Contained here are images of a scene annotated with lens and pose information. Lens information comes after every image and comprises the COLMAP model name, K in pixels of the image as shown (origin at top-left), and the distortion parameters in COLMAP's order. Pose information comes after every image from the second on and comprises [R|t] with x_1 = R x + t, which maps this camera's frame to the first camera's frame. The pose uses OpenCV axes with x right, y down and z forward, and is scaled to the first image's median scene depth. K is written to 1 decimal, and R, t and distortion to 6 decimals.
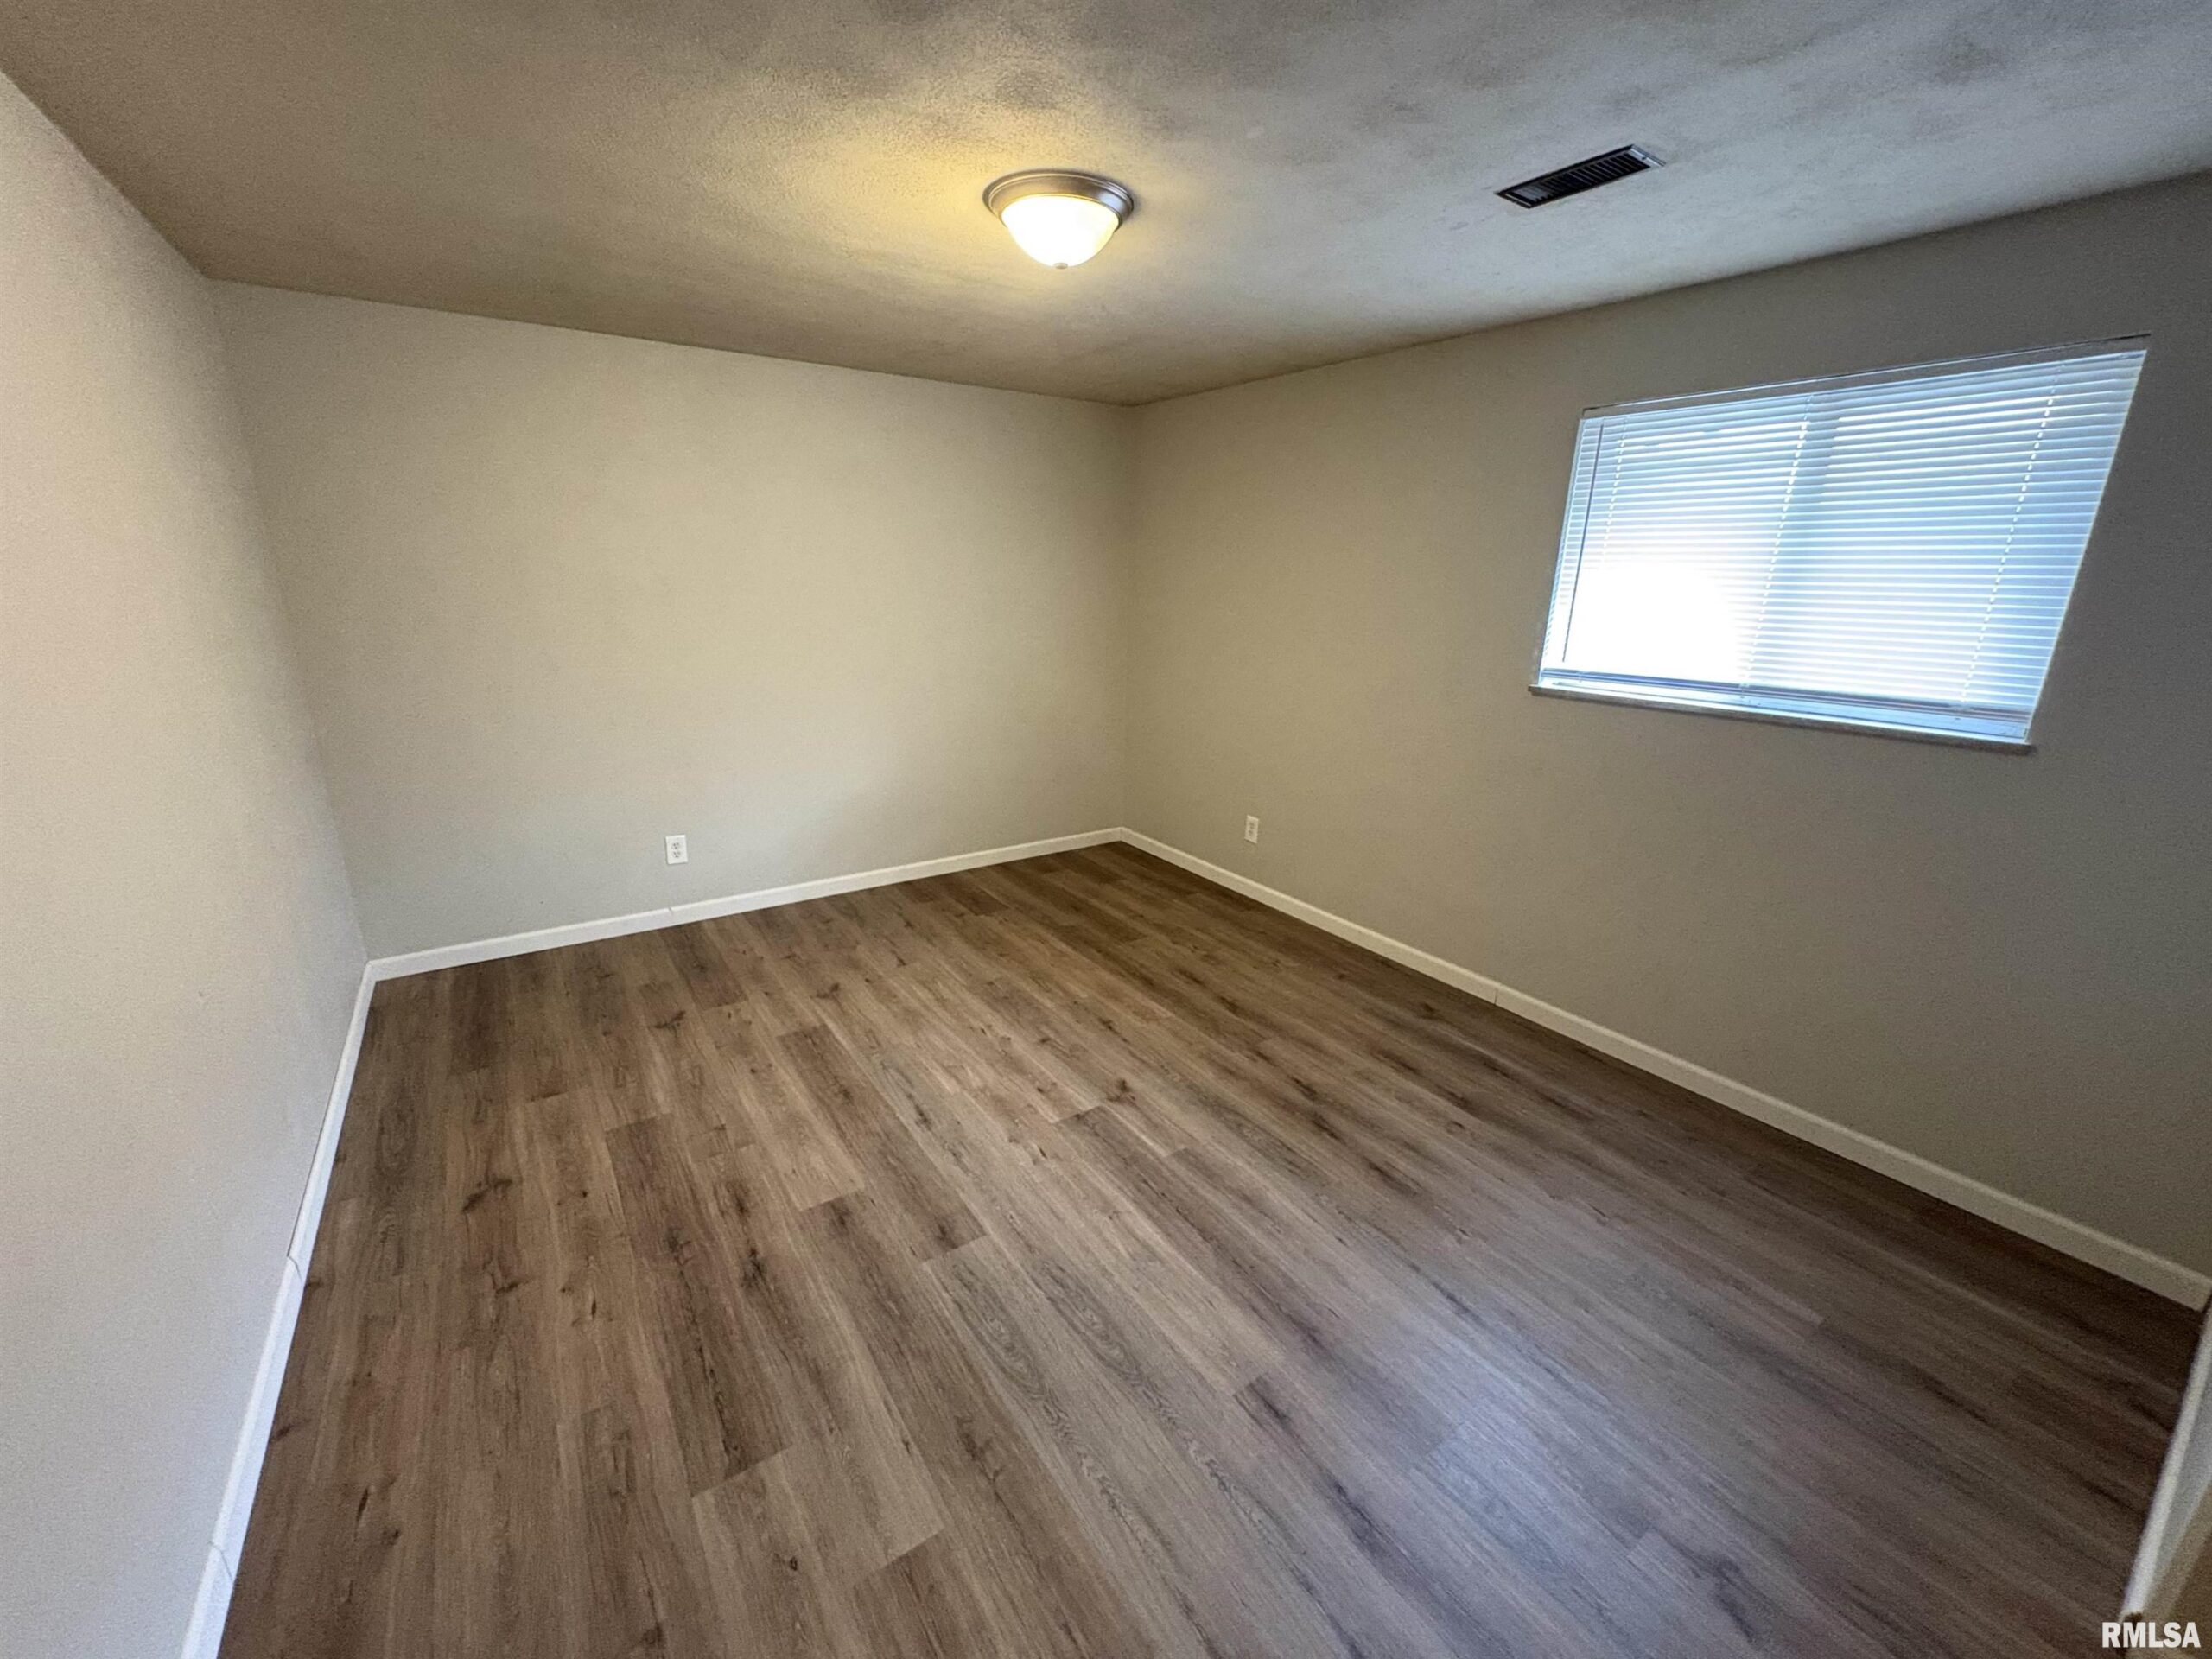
lens RADIAL K [[884.4, 0, 1103.3], [0, 884.4, 824.0], [0, 0, 1]] dist [0.000313, -0.000049]
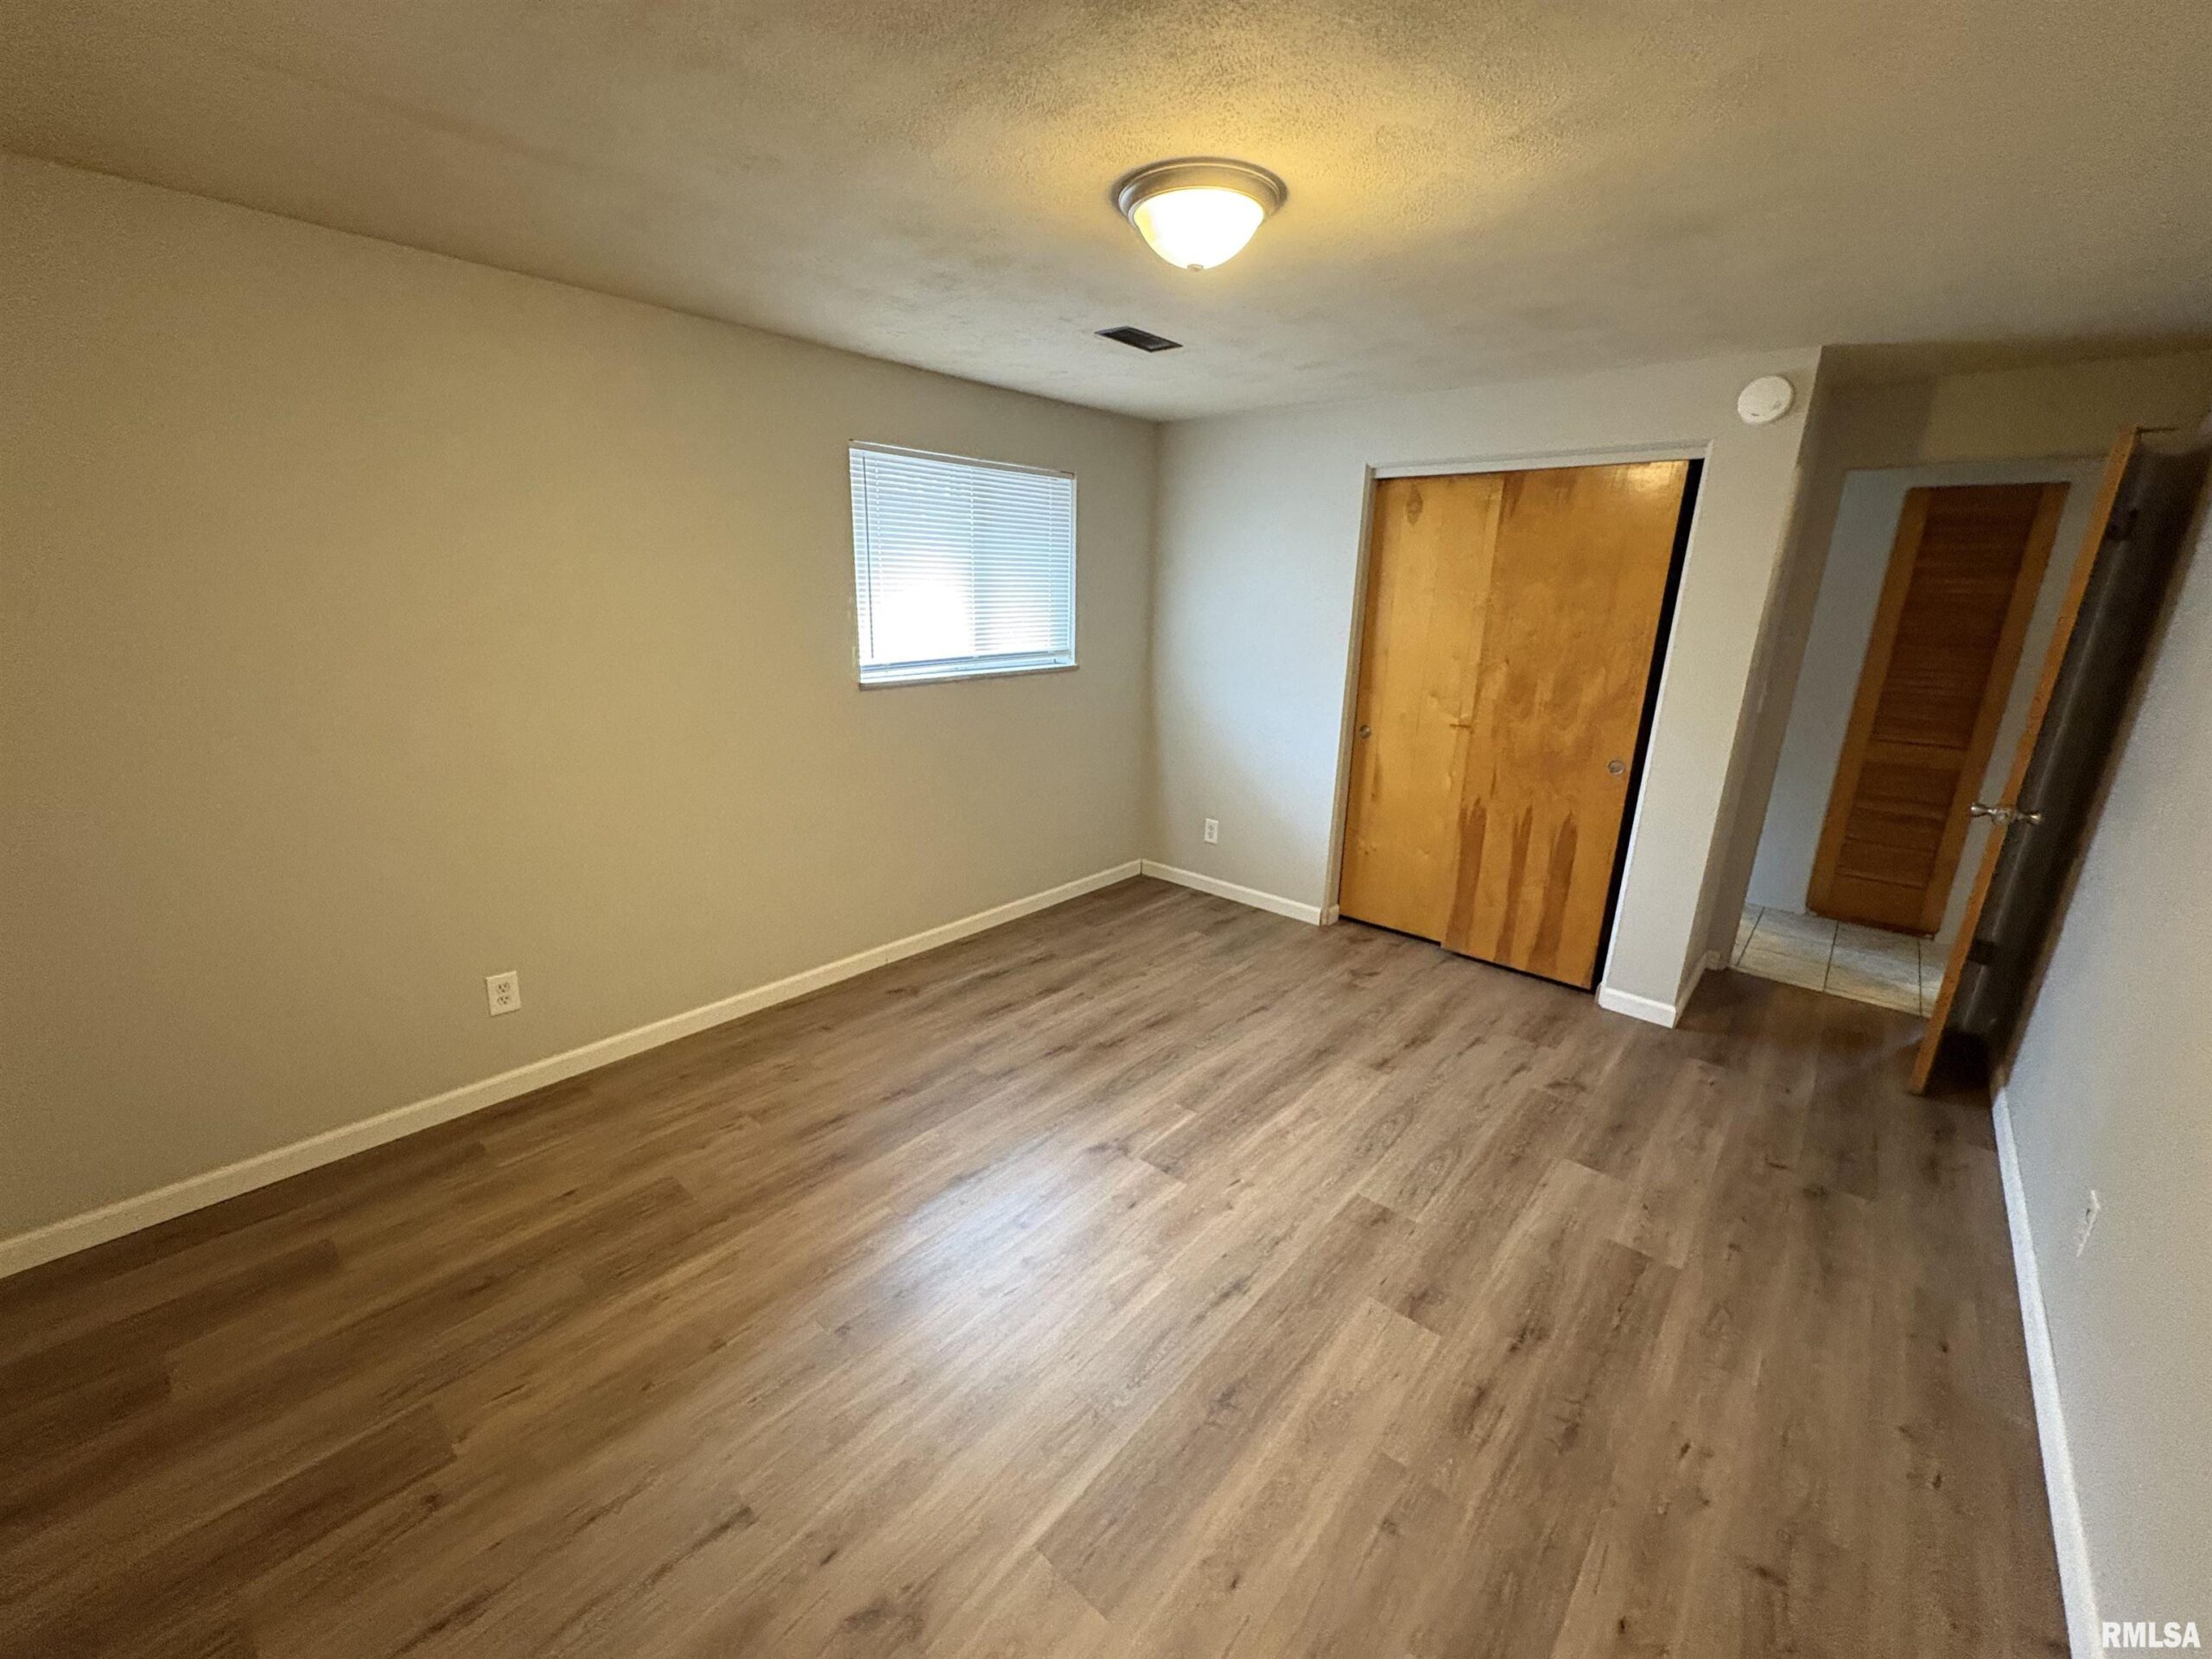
lens RADIAL K [[884.4, 0, 1109.8], [0, 884.4, 819.7], [0, 0, 1]] dist [0.000313, -0.000049]
pose [[-0.247767, -0.276407, 0.928553, -0.859602], [0.240600, 0.910856, 0.335339, -0.376629], [-0.938469, 0.306496, -0.159176, 1.181236]]
